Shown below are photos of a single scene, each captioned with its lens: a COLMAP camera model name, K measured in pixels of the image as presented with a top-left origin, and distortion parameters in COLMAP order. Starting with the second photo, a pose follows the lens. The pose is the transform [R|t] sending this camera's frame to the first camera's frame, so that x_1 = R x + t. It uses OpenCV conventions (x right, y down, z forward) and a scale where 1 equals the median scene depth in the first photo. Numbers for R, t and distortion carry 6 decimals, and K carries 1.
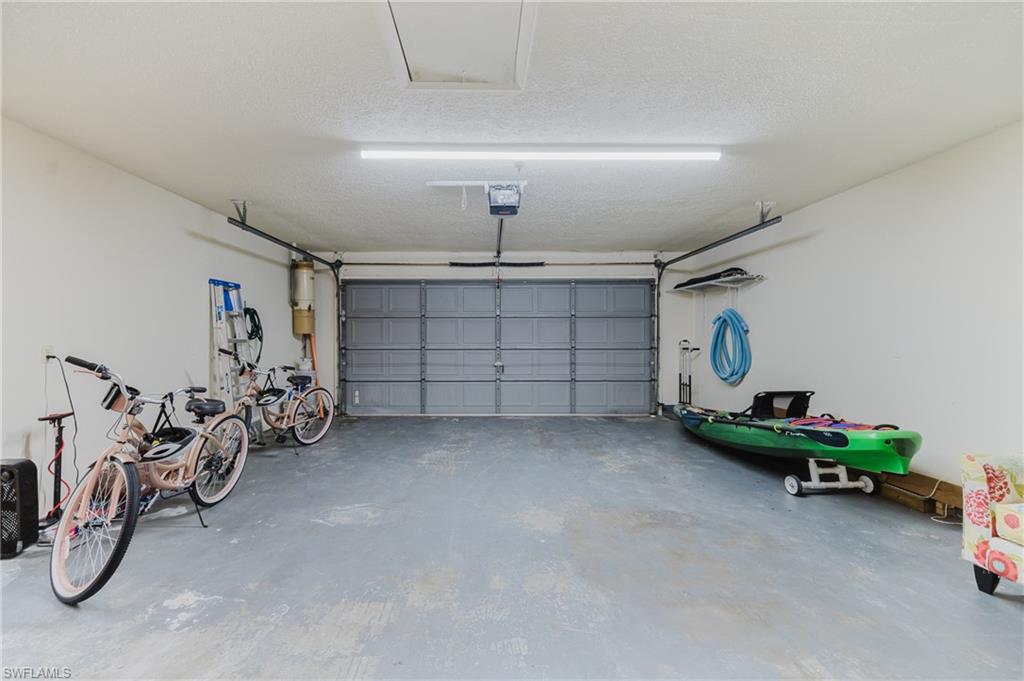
lens RADIAL K [[415.4, 0, 512.0], [0, 415.4, 340.5], [0, 0, 1]] dist [-0.000765, -0.000193]
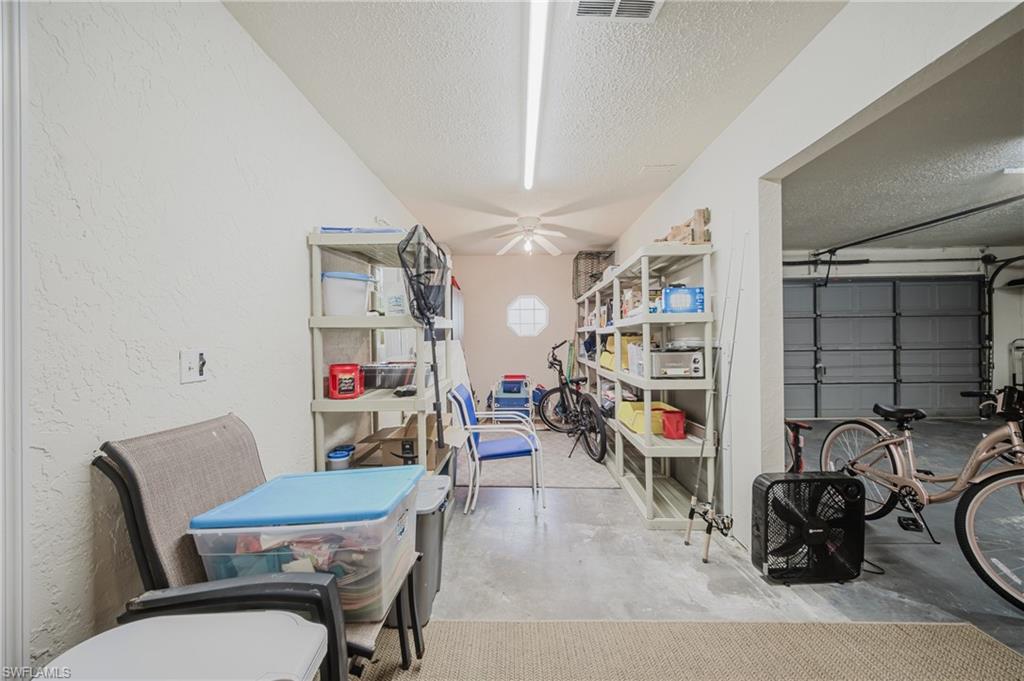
lens RADIAL K [[415.4, 0, 512.0], [0, 415.4, 340.5], [0, 0, 1]] dist [-0.000765, -0.000193]
pose [[0.999405, -0.012704, -0.032075, -0.711509], [0.012260, 0.999827, -0.013989, 0.002506], [0.032247, 0.013588, 0.999388, 0.011590]]
